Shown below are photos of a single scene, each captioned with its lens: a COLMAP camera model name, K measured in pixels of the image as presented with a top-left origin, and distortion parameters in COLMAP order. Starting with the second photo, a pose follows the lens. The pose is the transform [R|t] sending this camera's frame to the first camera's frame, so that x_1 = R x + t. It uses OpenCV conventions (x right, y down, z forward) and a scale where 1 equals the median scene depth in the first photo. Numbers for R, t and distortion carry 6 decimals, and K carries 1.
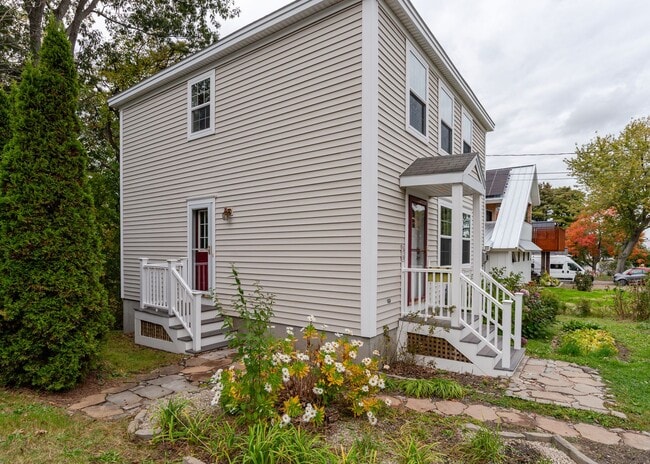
lens RADIAL K [[363.3, 0, 325.7], [0, 363.3, 257.2], [0, 0, 1]] dist [-0.025277, 0.003136]
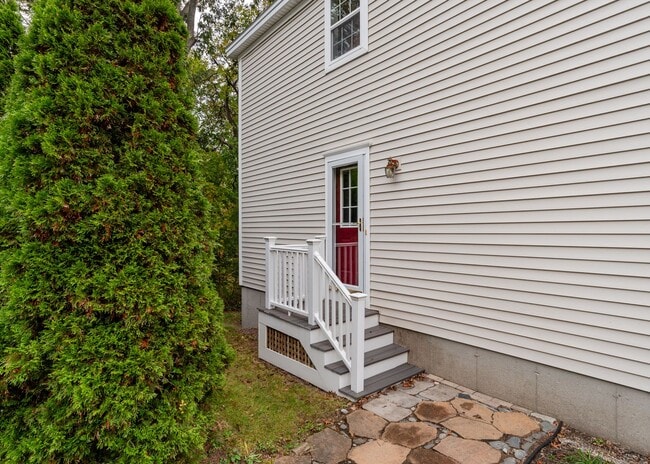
lens RADIAL K [[364.4, 0, 324.9], [0, 364.4, 222.3], [0, 0, 1]] dist [-0.031605, -0.000322]
pose [[0.961028, -0.014703, -0.276059, -0.203650], [0.004827, 0.999325, -0.036420, 0.000402], [0.276408, 0.033668, 0.960450, 0.342019]]
